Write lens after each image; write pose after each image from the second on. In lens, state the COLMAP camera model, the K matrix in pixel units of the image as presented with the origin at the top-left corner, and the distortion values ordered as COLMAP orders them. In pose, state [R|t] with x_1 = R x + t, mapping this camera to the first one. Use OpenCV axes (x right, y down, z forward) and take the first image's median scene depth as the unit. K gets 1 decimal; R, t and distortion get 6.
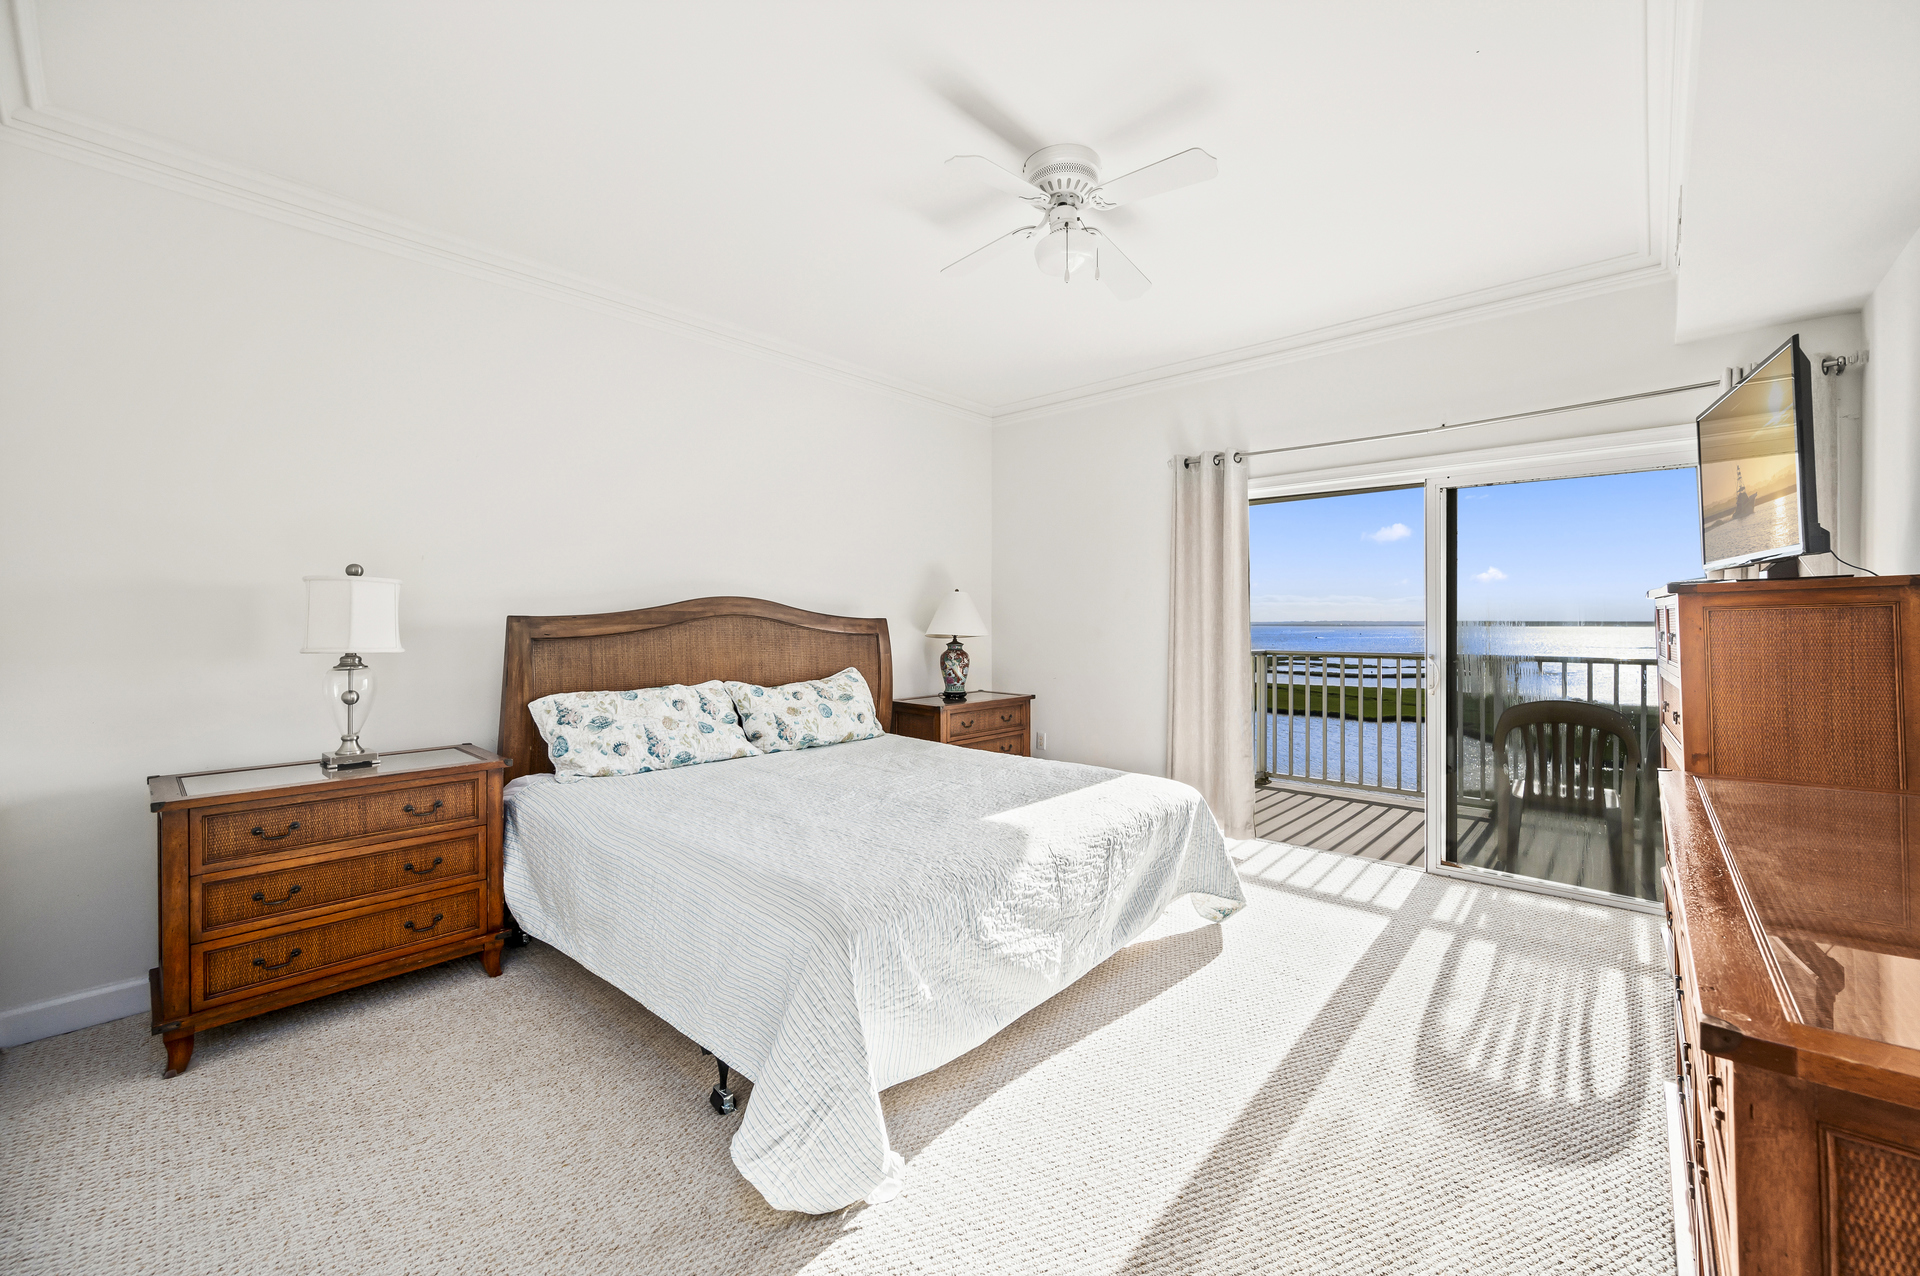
lens RADIAL K [[760.8, 0, 970.4], [0, 760.8, 629.7], [0, 0, 1]] dist [-0.007722, 0.003365]
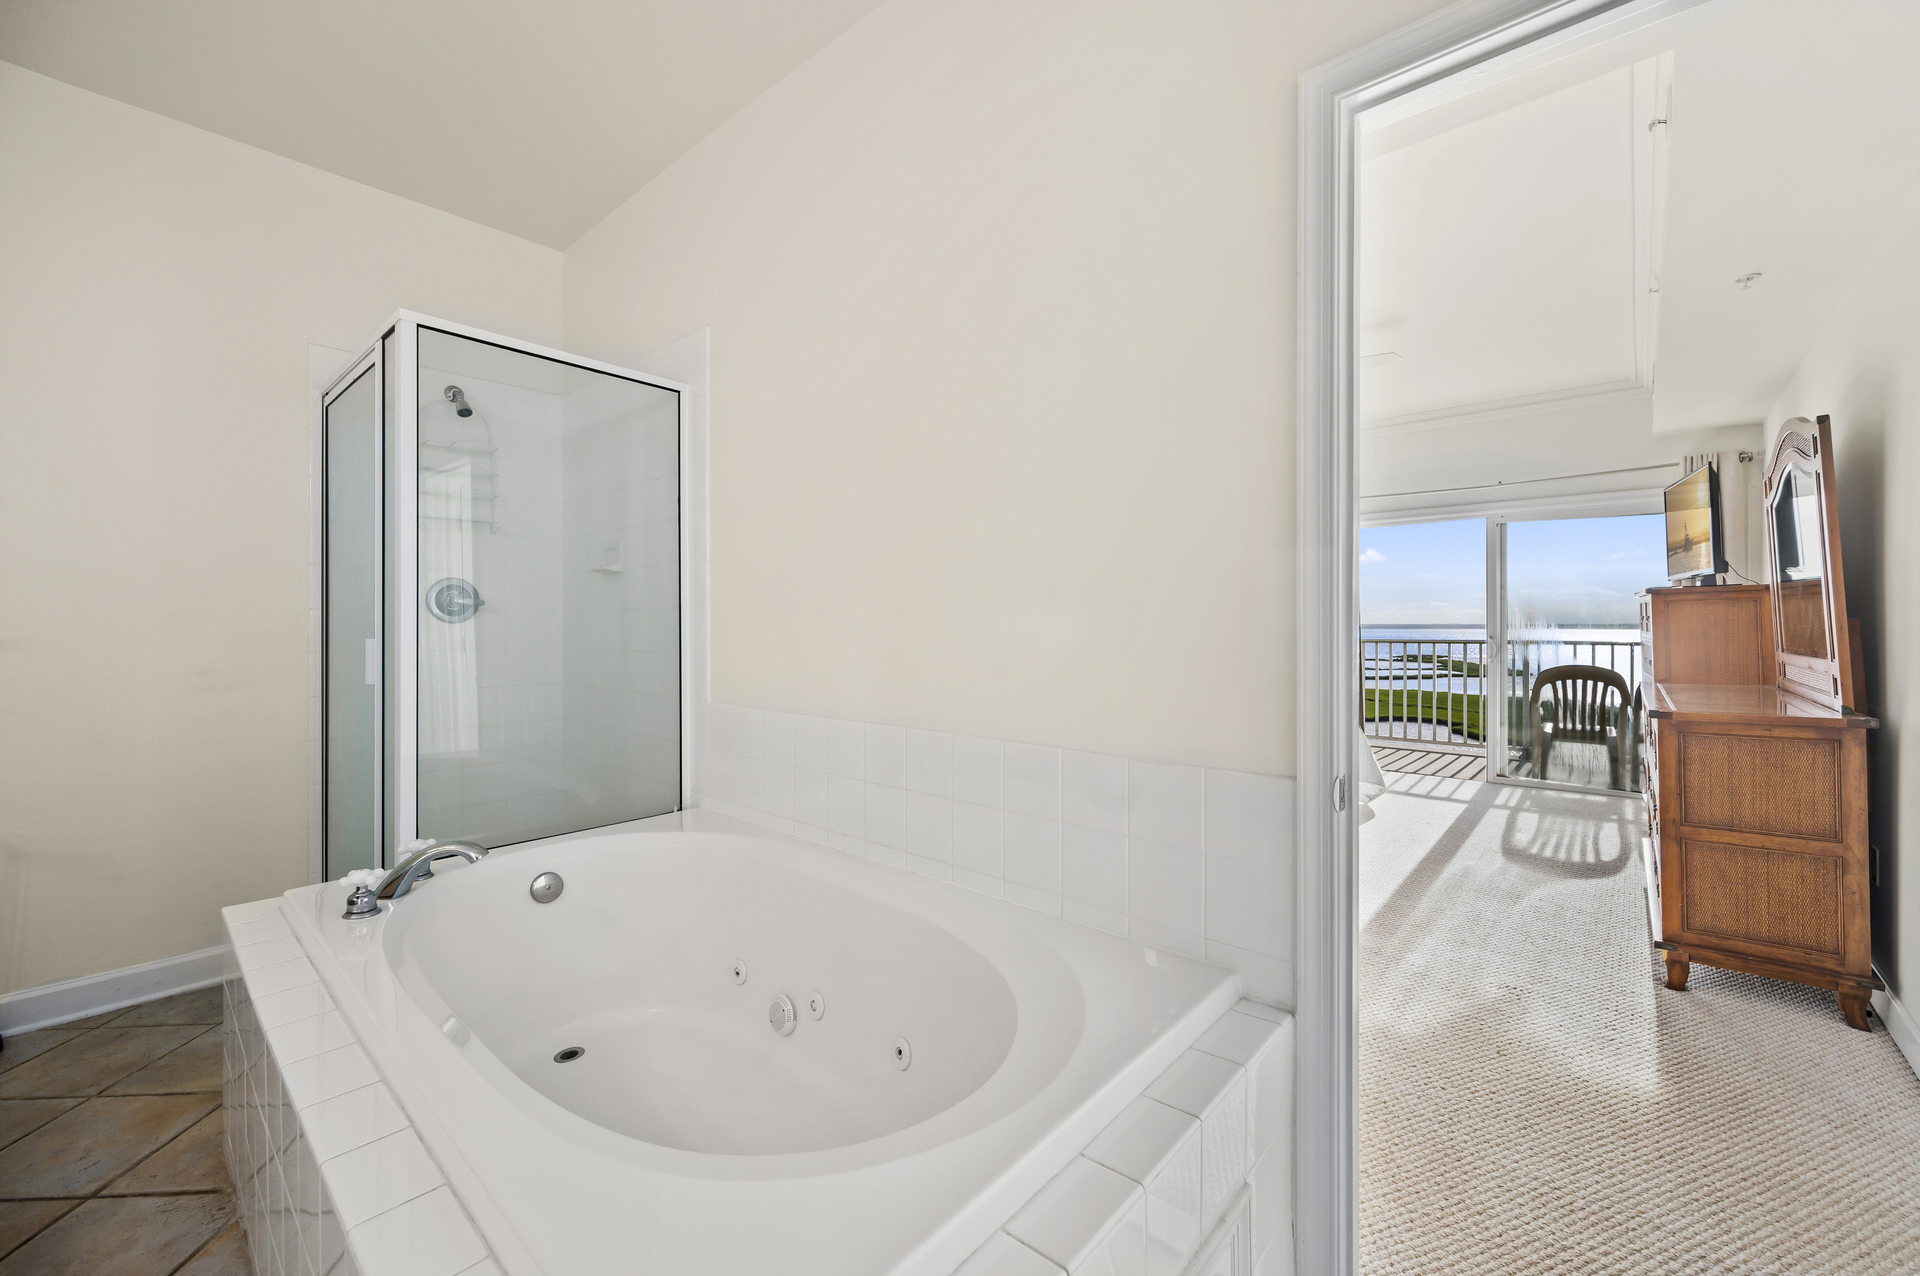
lens RADIAL K [[760.8, 0, 970.4], [0, 760.8, 629.7], [0, 0, 1]] dist [-0.007722, 0.003365]
pose [[0.999952, 0.007571, 0.006161, -0.554434], [-0.007586, 0.999968, 0.002379, 0.036235], [-0.006143, -0.002426, 0.999978, -0.634289]]
